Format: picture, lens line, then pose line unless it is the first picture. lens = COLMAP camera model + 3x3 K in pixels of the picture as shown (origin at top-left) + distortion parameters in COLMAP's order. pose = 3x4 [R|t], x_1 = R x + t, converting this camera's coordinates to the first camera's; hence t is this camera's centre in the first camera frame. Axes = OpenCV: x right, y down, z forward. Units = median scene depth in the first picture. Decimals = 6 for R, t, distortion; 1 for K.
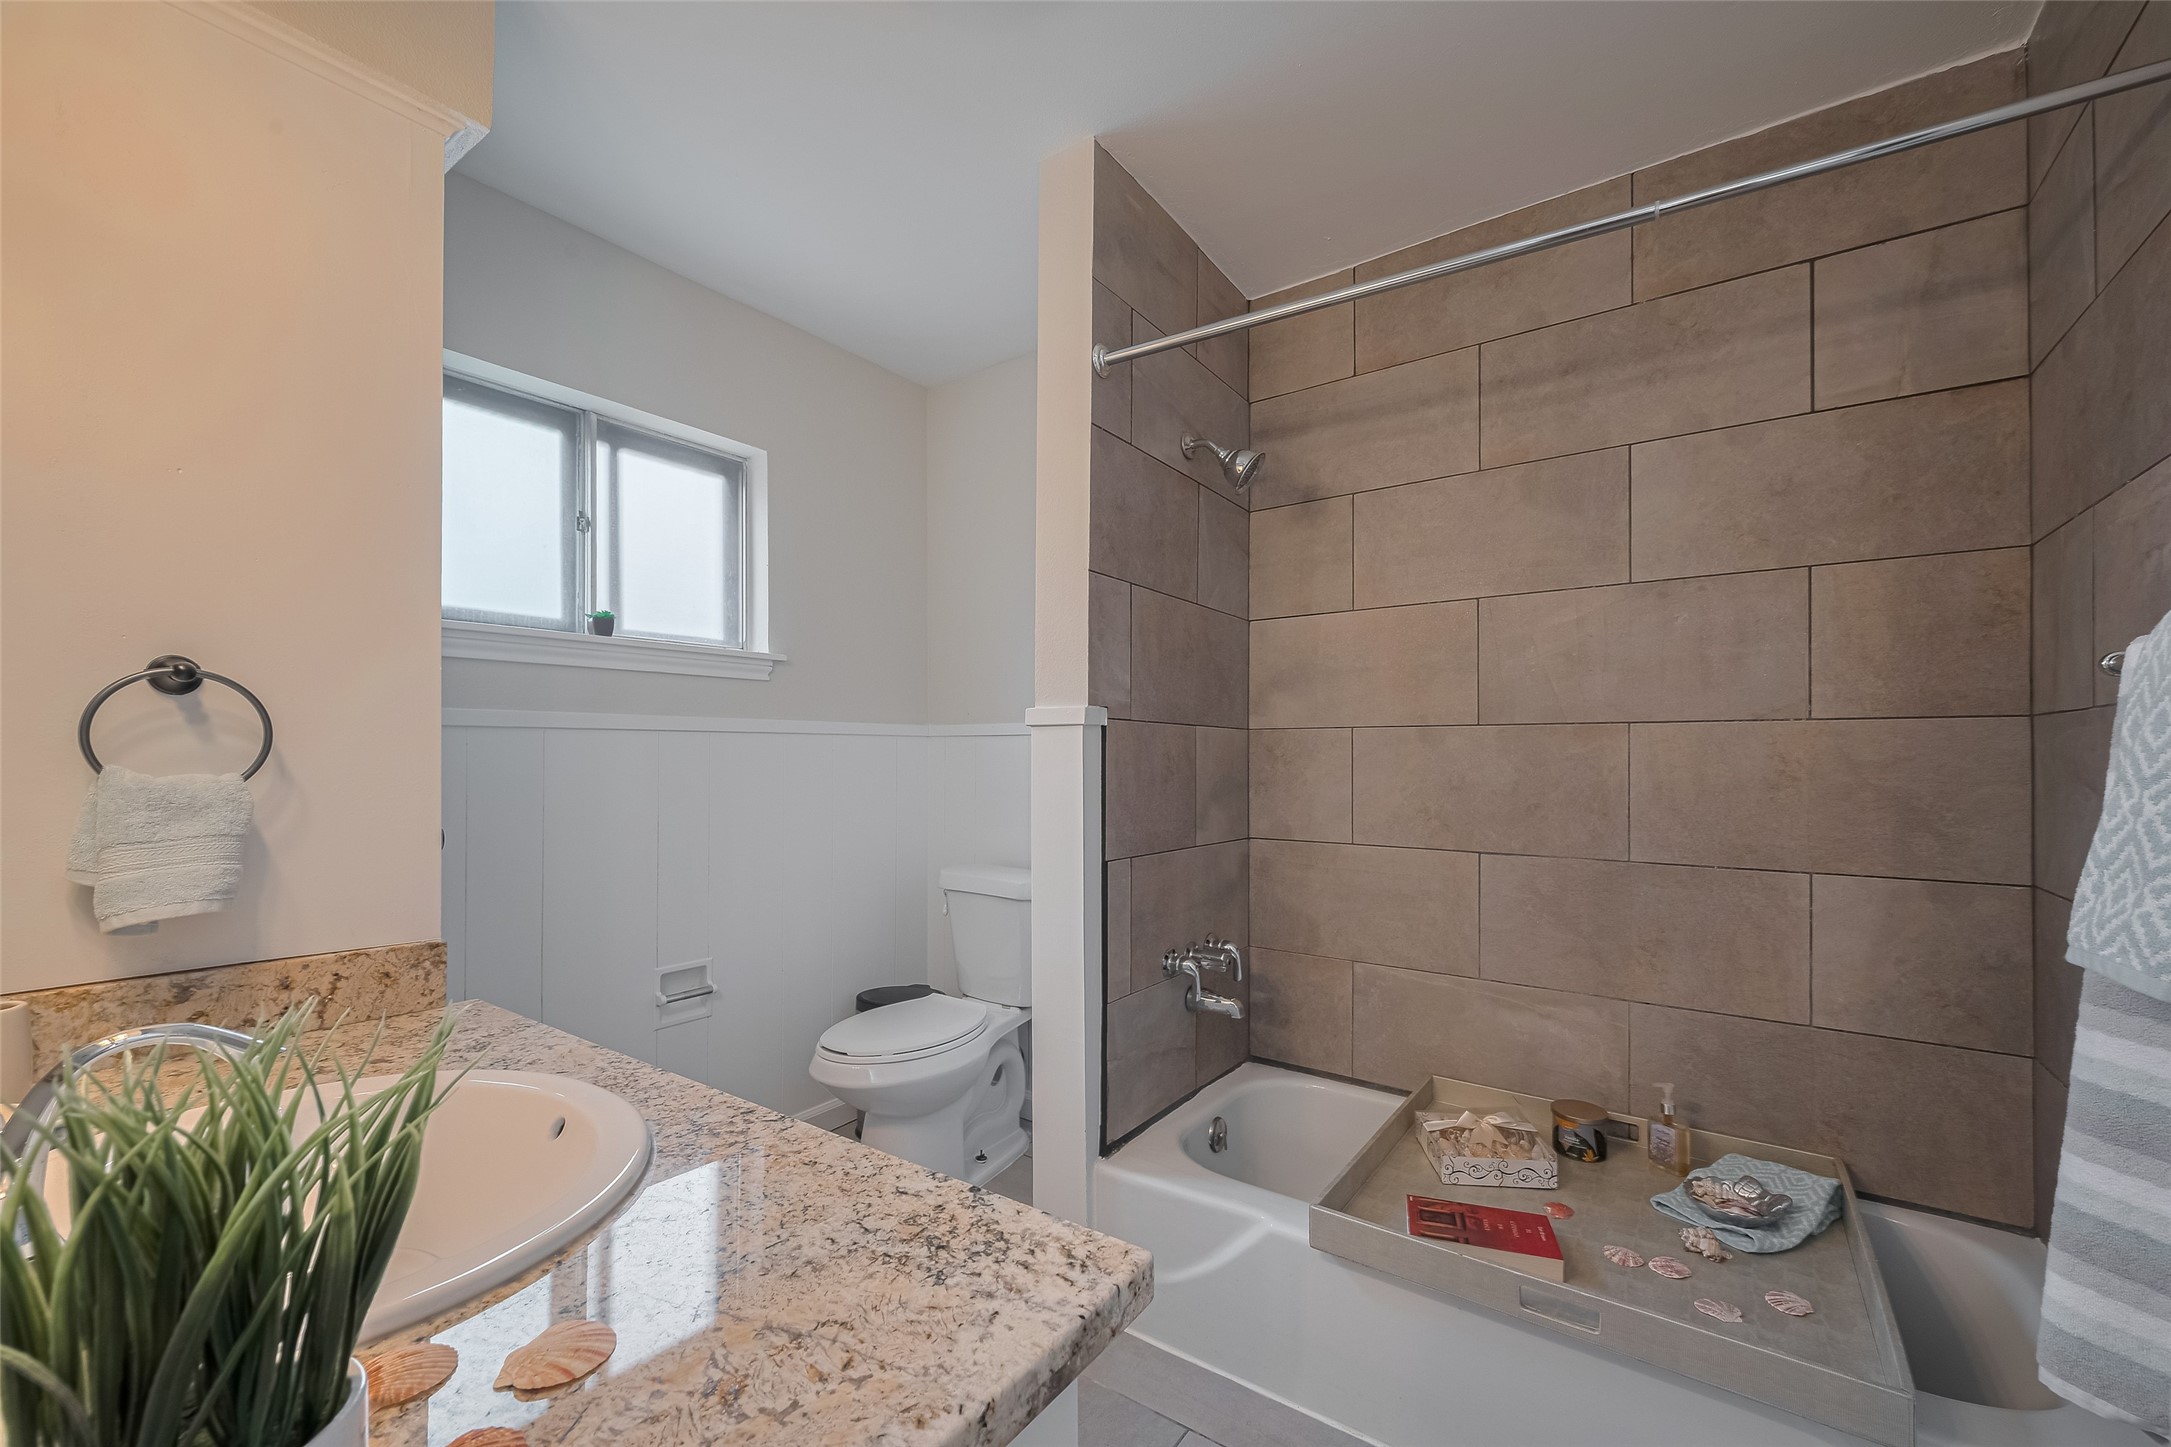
lens RADIAL K [[851.2, 0, 1103.6], [0, 851.2, 735.6], [0, 0, 1]] dist [0.000175, 0.000072]
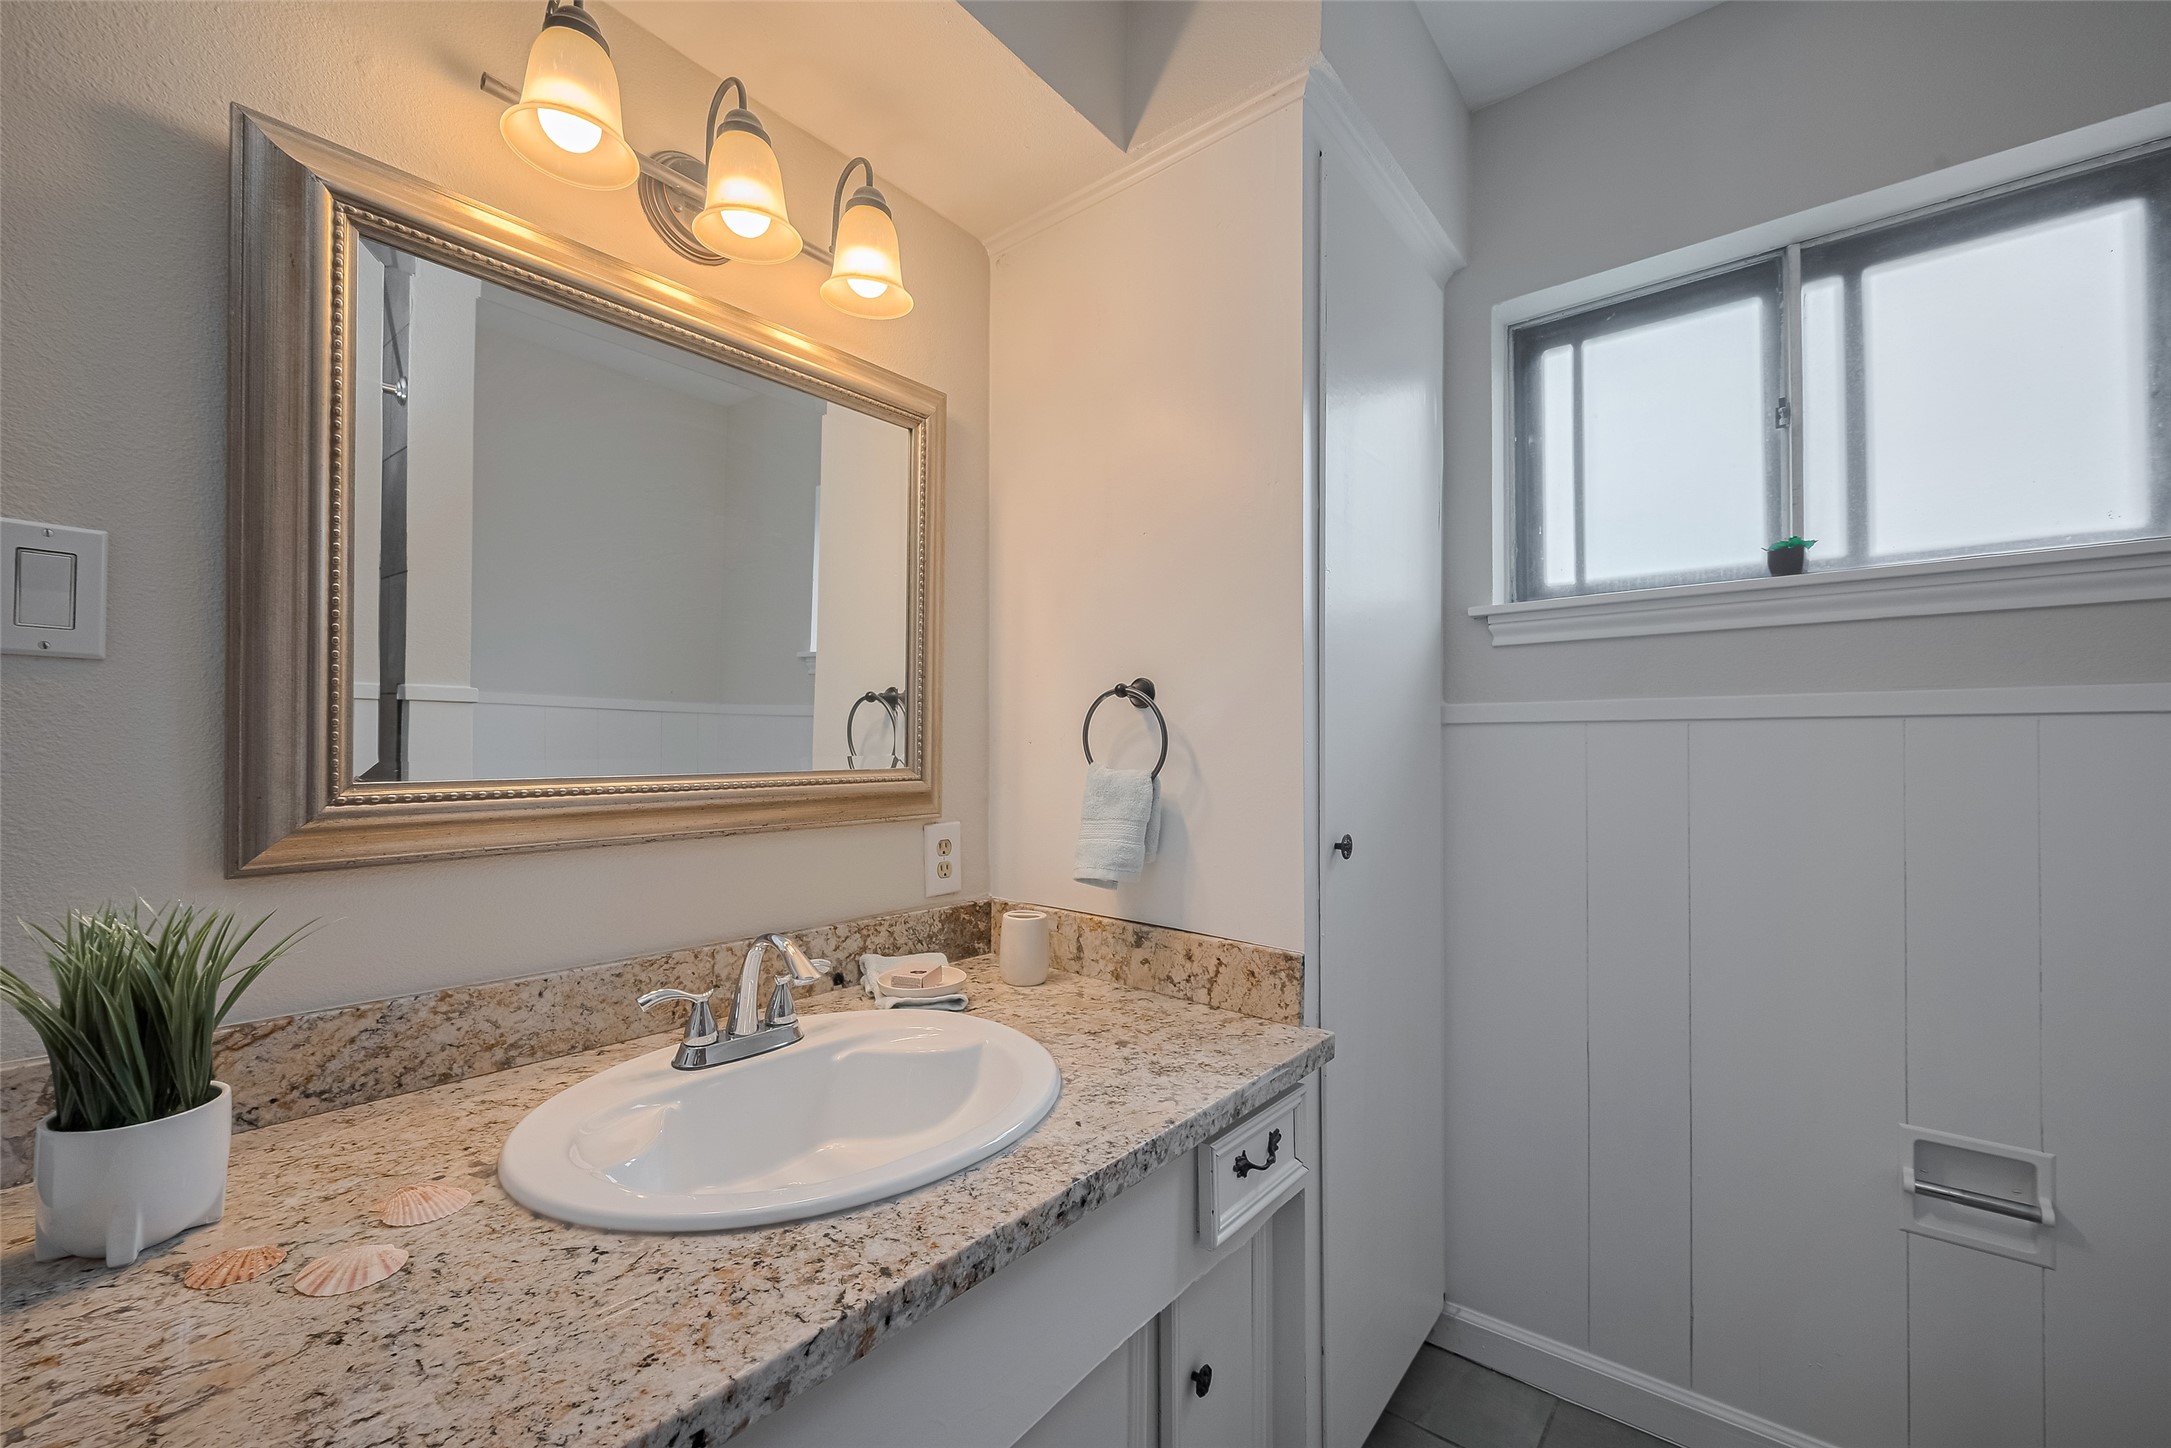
lens RADIAL K [[878.6, 0, 1089.3], [0, 878.6, 740.3], [0, 0, 1]] dist [-0.001091, 0.000084]
pose [[-0.068749, -0.009533, -0.997588, 0.223191], [0.015075, 0.999830, -0.010594, 0.014098], [0.997520, -0.015767, -0.068594, 0.940293]]
